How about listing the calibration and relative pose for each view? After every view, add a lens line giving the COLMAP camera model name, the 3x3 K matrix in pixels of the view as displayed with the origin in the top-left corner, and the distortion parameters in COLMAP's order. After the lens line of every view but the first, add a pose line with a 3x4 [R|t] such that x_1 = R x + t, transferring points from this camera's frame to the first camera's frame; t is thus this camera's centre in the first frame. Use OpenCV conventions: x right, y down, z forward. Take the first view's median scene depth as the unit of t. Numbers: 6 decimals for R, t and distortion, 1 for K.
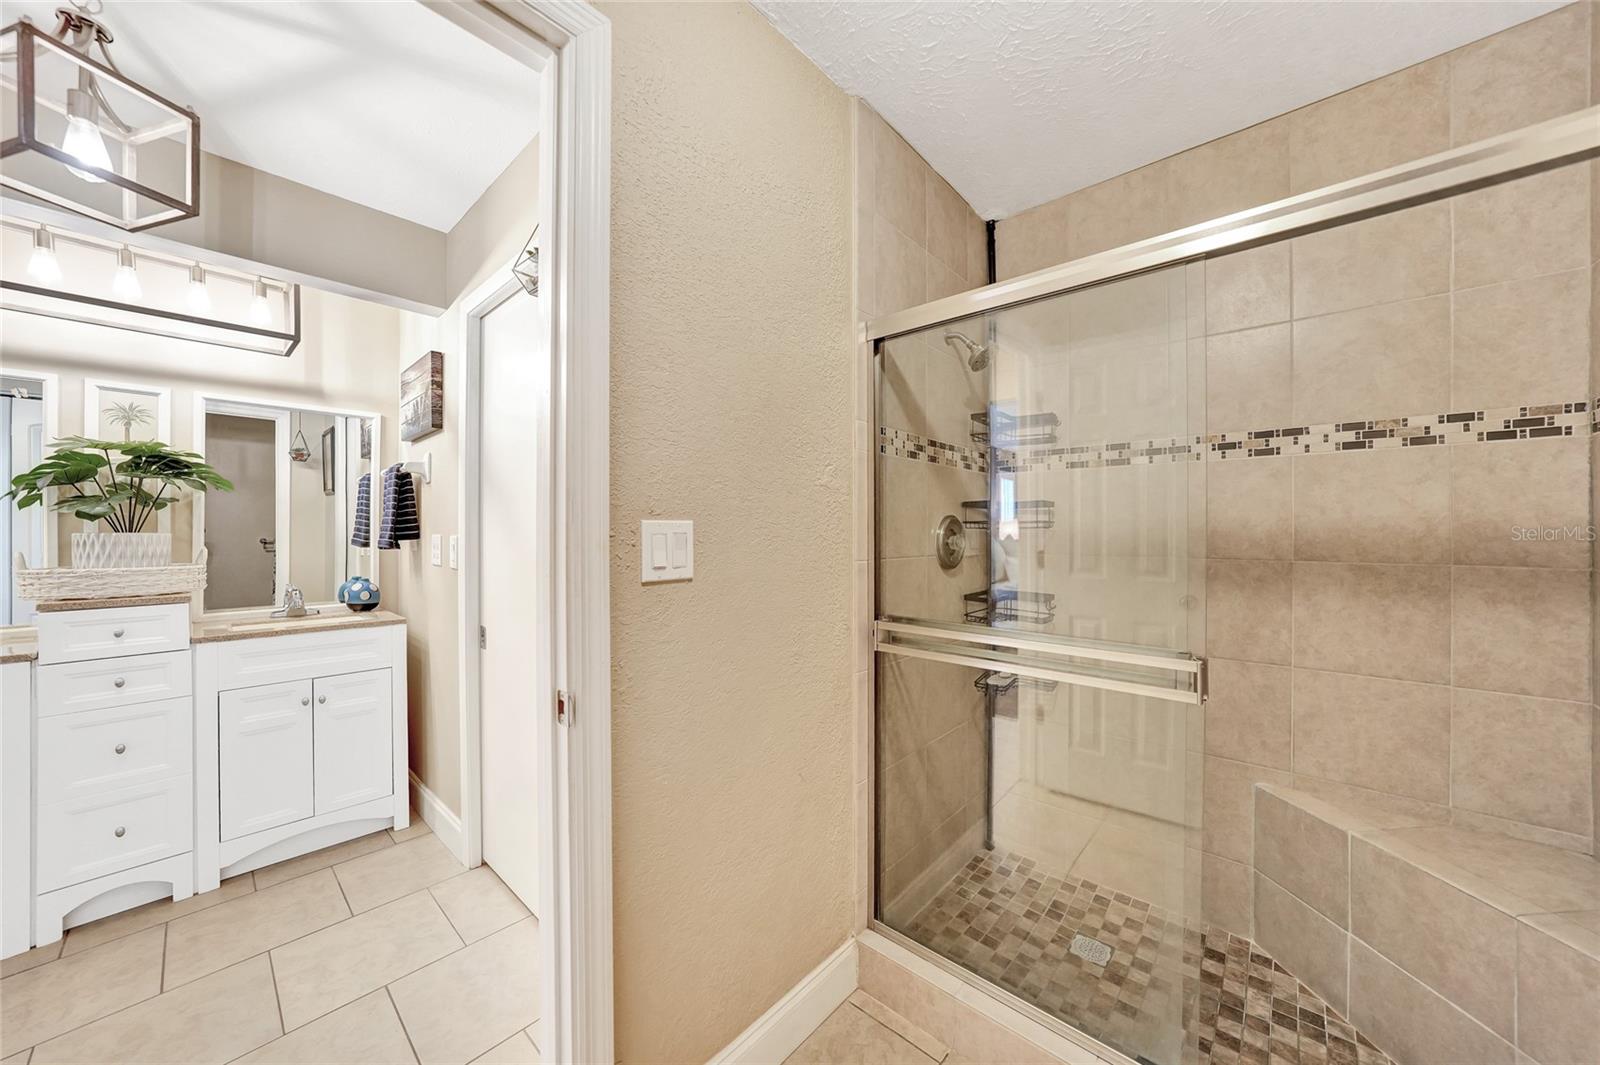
lens RADIAL K [[559.7, 0, 804.7], [0, 559.7, 532.4], [0, 0, 1]] dist [-0.019598, 0.004002]
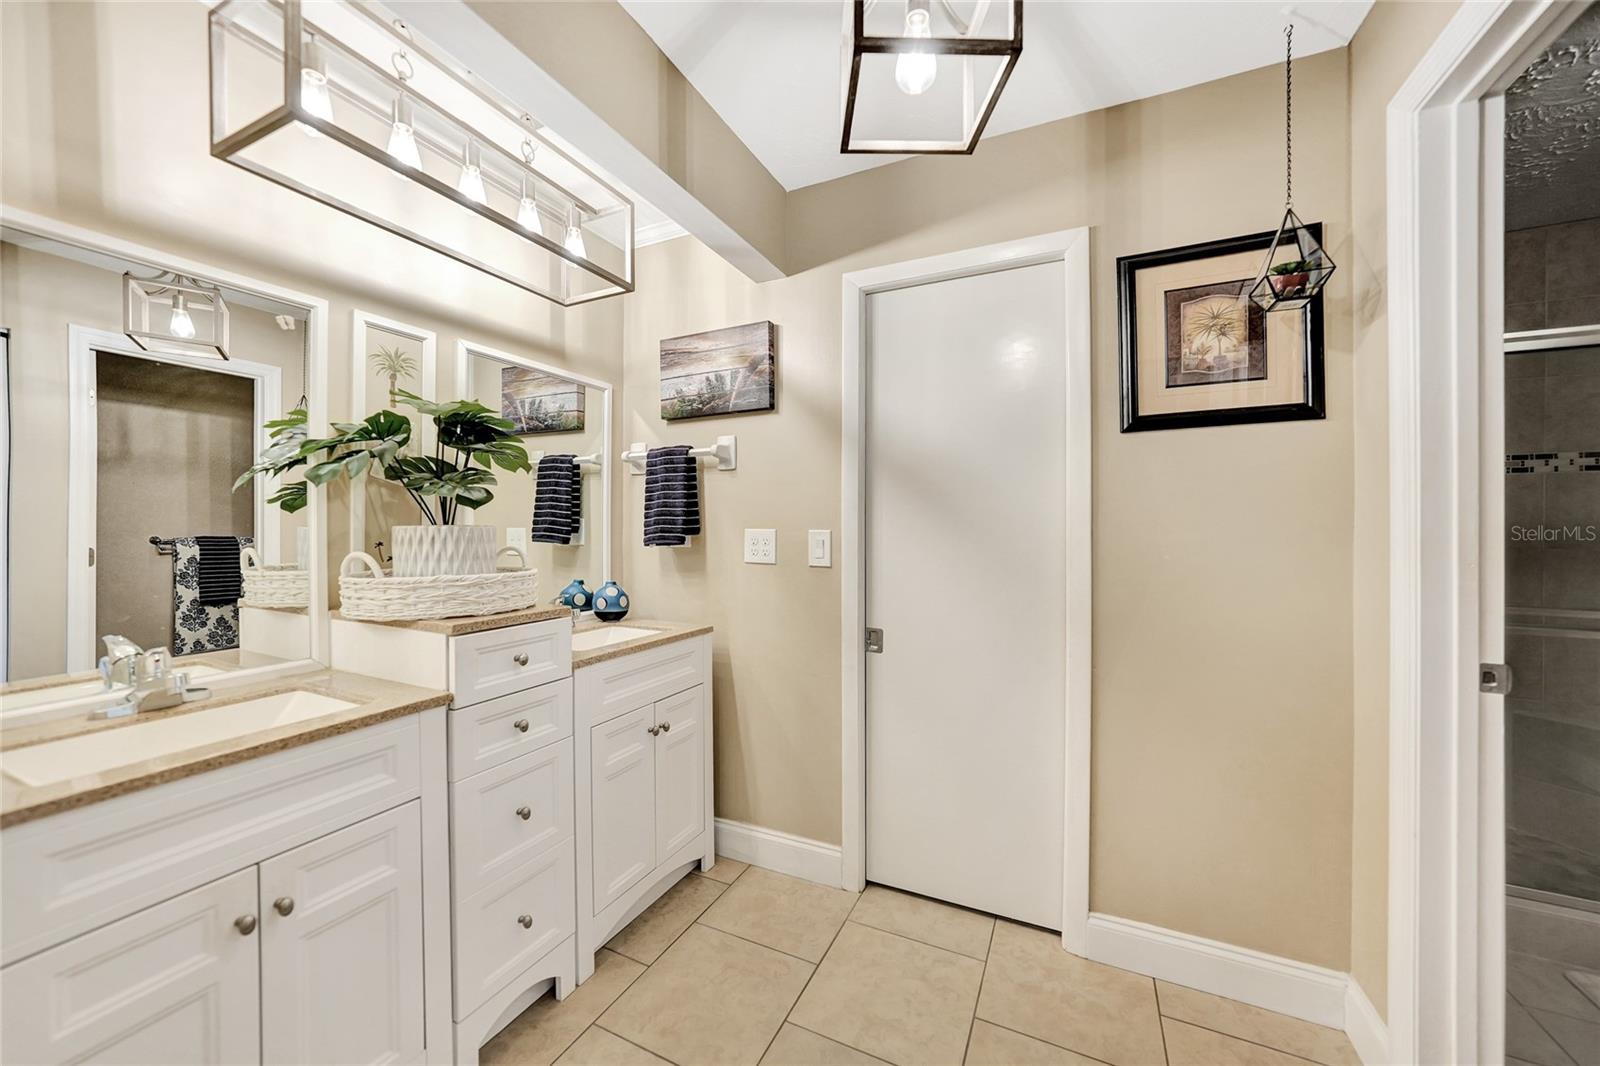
lens RADIAL K [[559.7, 0, 793.9], [0, 559.7, 530.9], [0, 0, 1]] dist [-0.019598, 0.004002]
pose [[0.960818, 0.001517, 0.277174, -1.026332], [-0.002420, 0.999993, 0.002916, 0.005066], [-0.277168, -0.003472, 0.960815, 0.154682]]
